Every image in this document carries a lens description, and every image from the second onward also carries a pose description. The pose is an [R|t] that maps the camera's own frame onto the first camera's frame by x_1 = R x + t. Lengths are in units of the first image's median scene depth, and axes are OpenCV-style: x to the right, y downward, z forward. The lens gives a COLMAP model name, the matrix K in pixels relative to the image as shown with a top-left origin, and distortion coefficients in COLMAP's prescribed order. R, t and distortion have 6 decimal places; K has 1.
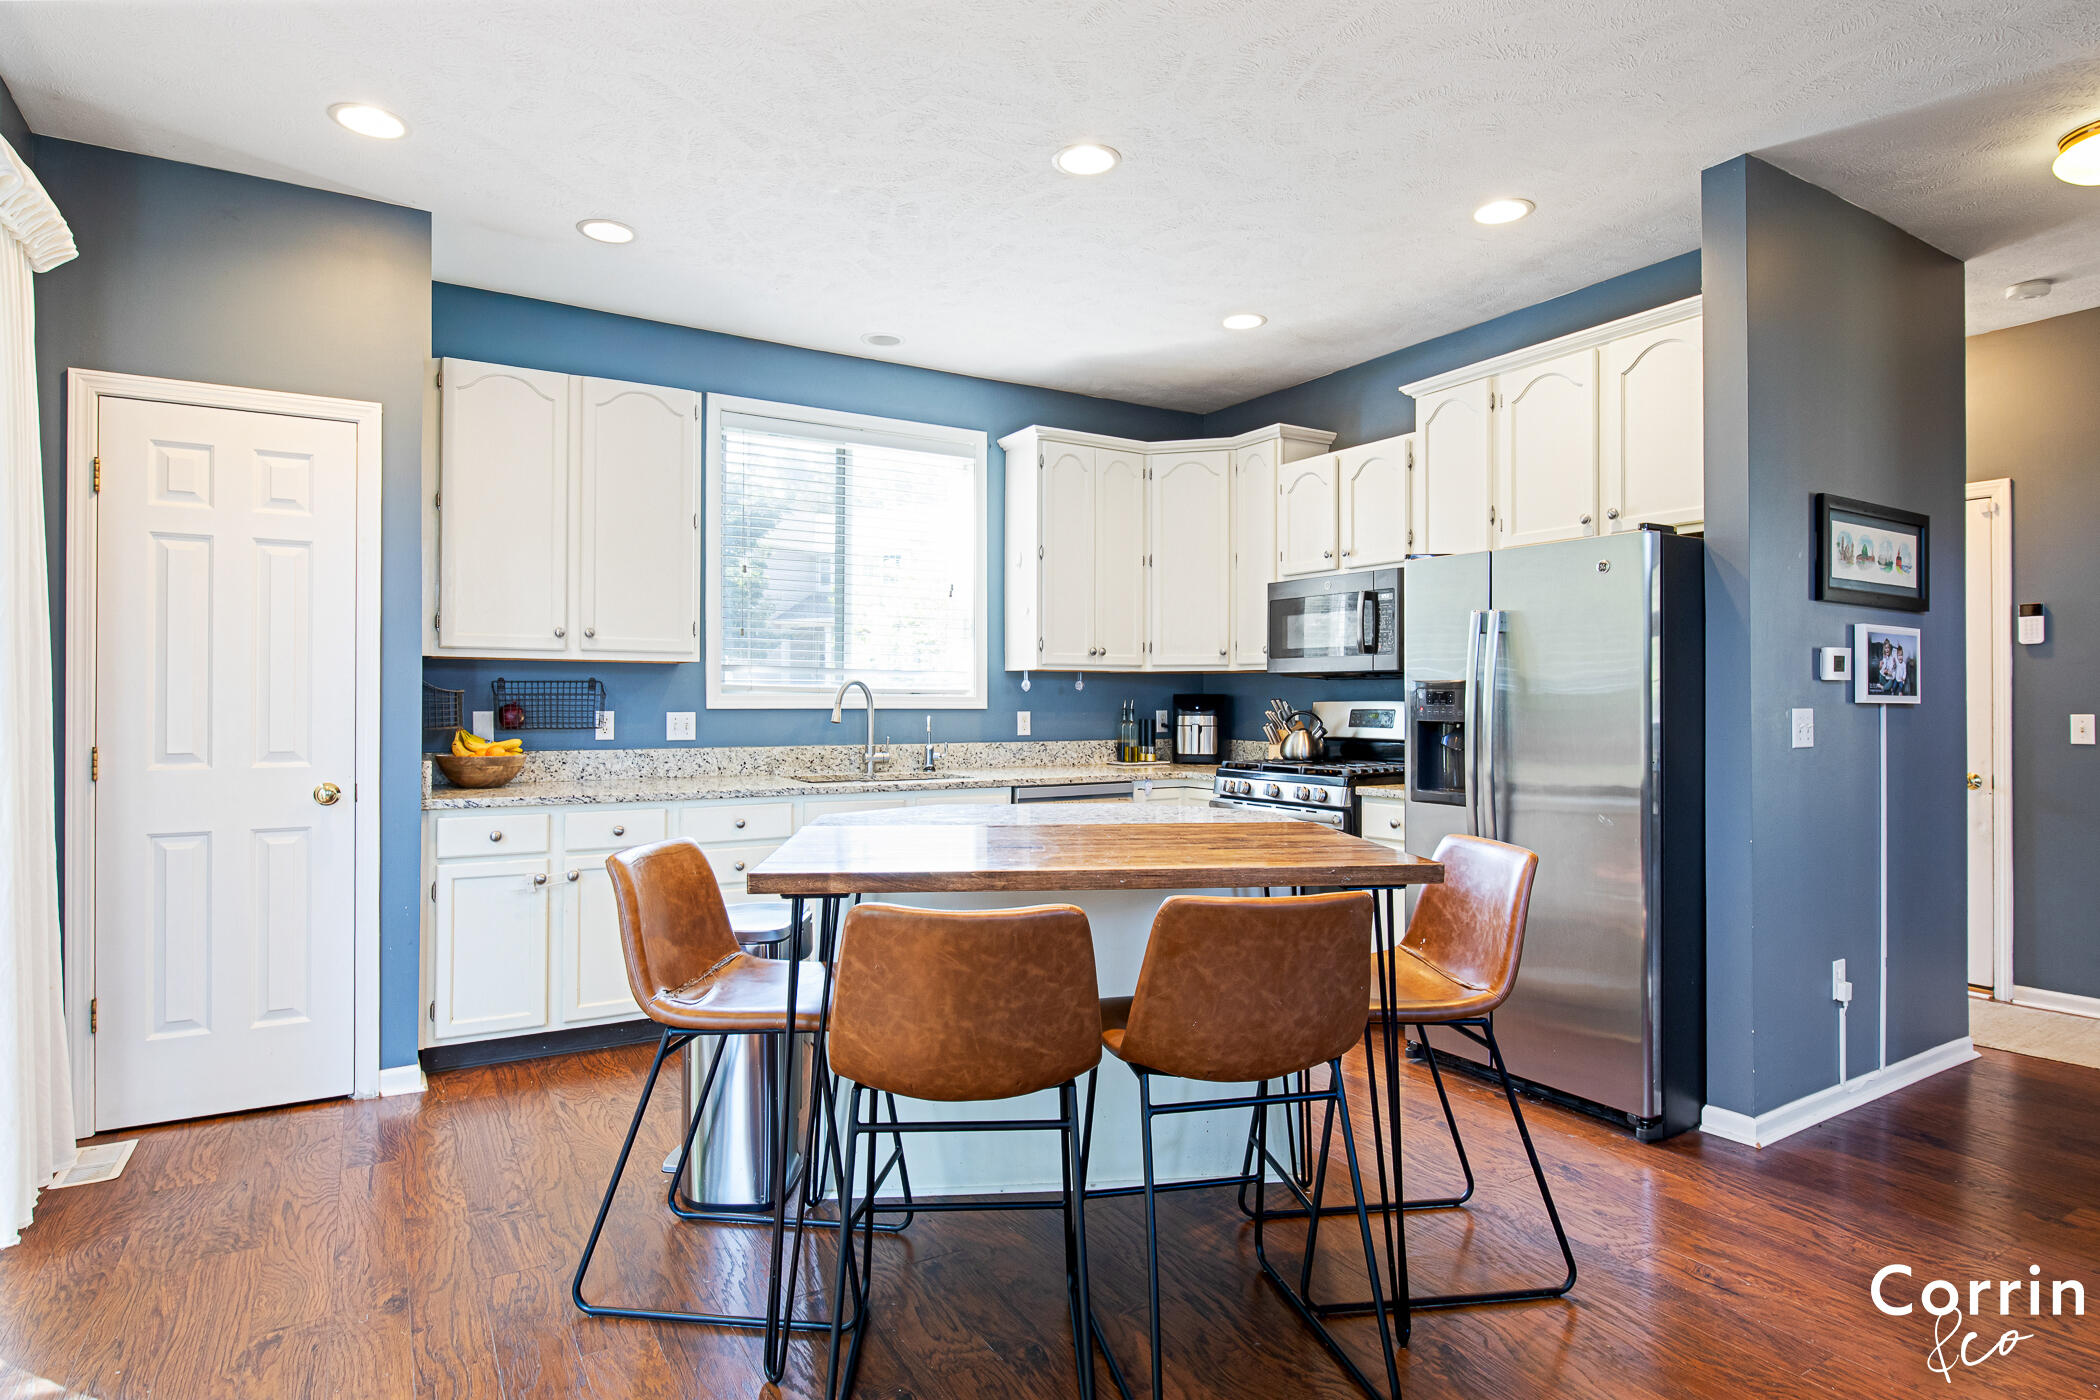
lens RADIAL K [[1157.9, 0, 1049.6], [0, 1157.9, 693.4], [0, 0, 1]] dist [-0.002663, 0.000369]
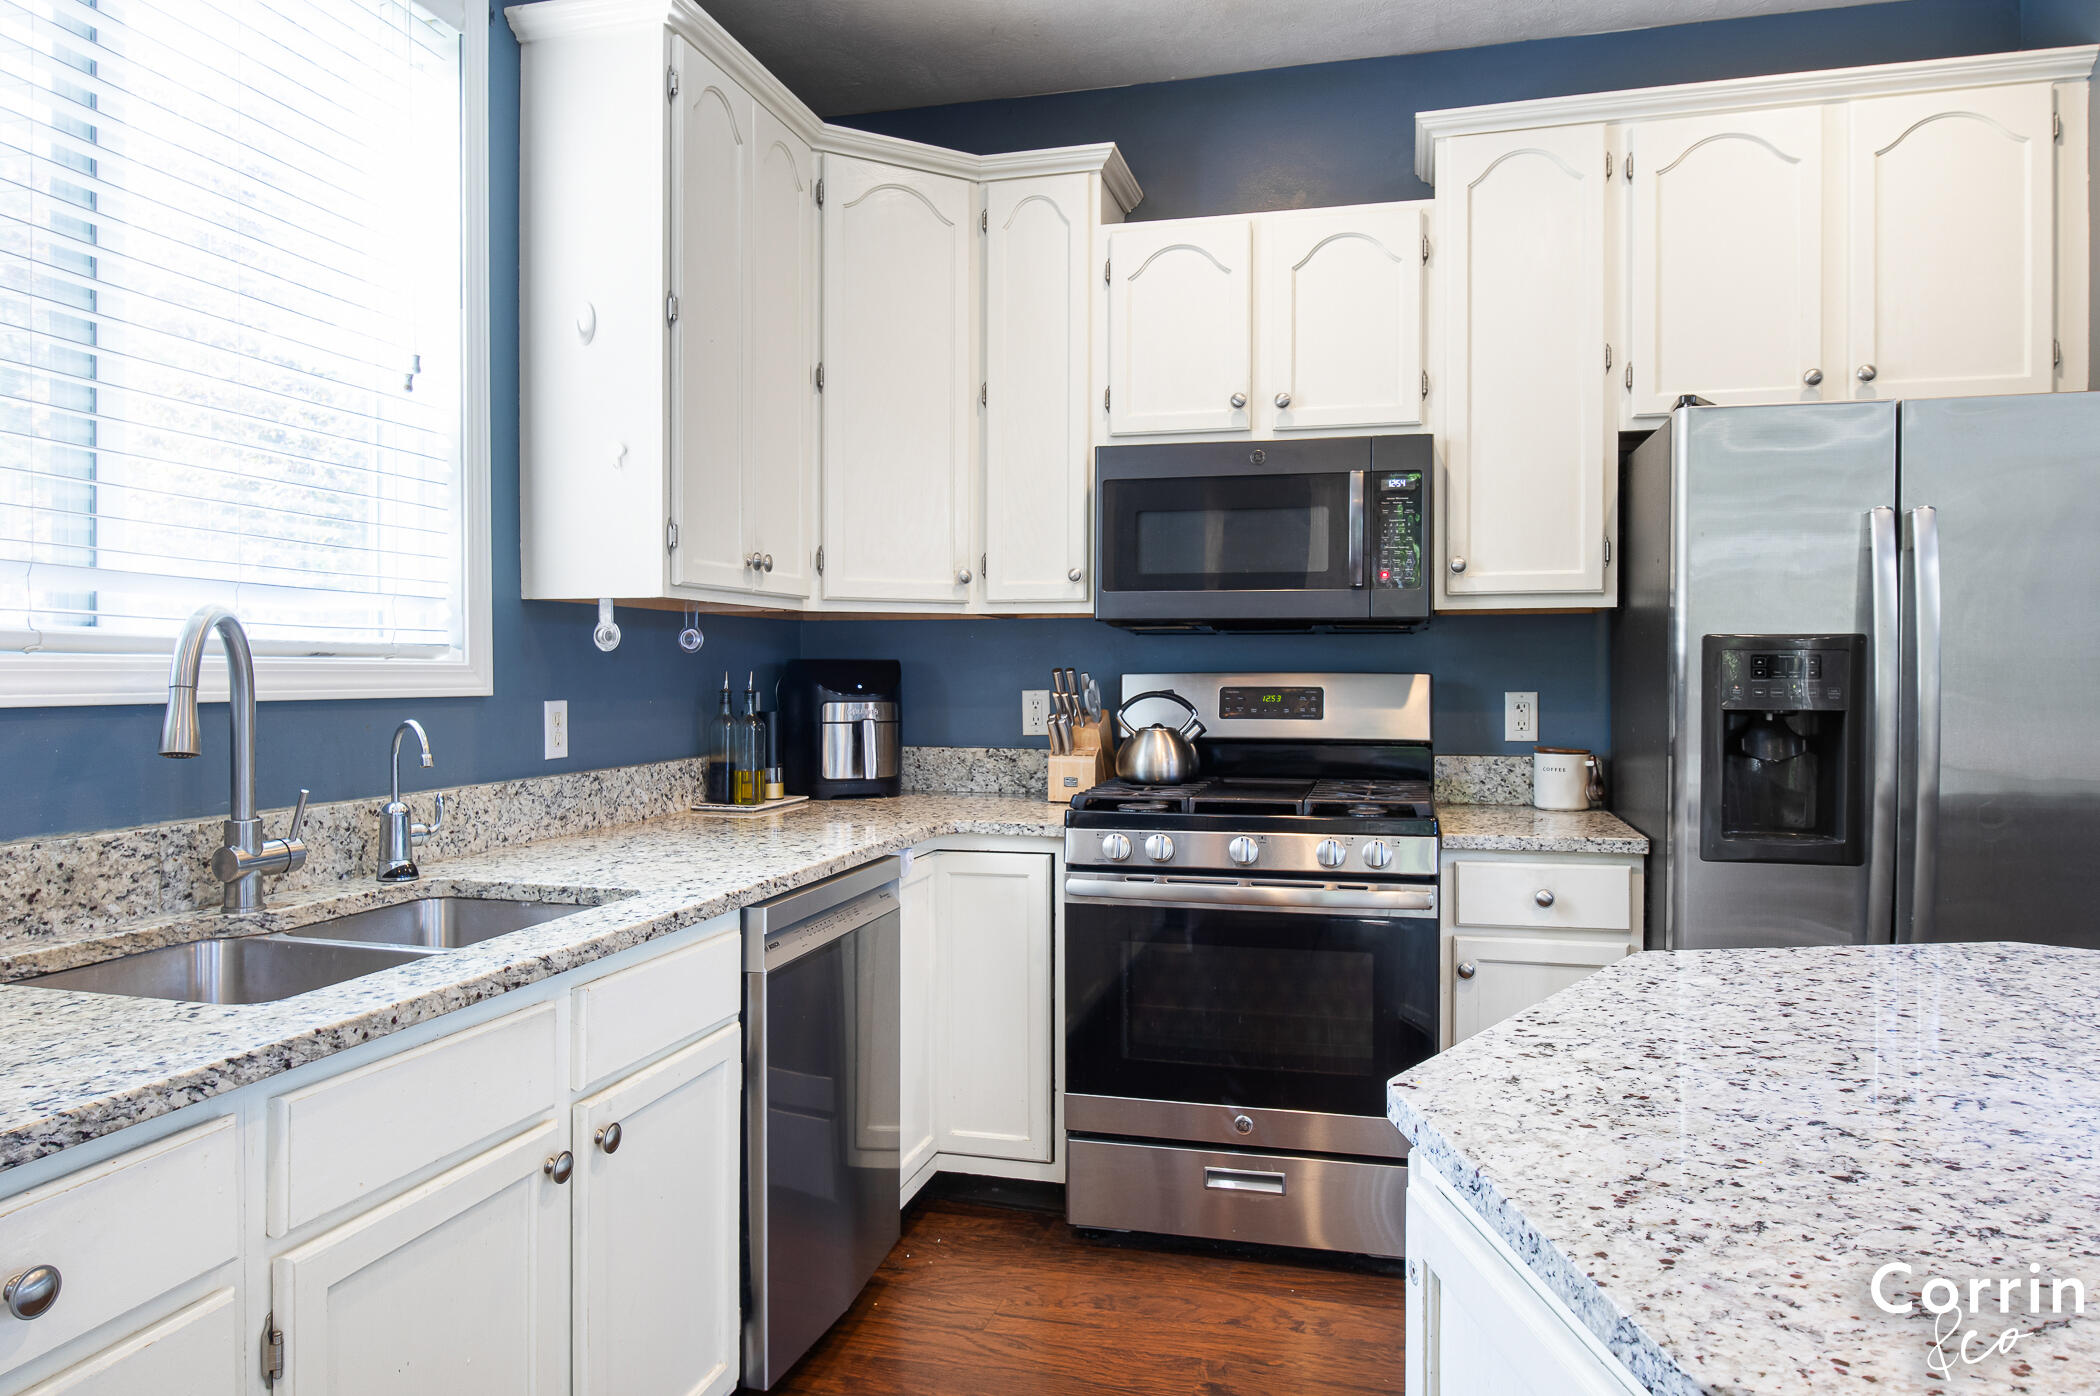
lens RADIAL K [[1337.9, 0, 1090.5], [0, 1337.9, 679.3], [0, 0, 1]] dist [-0.034063, 0.000251]
pose [[0.717193, -0.007681, 0.696832, -0.222941], [-0.000606, 0.999932, 0.011645, 0.002508], [-0.696874, -0.008774, 0.717140, 0.550119]]
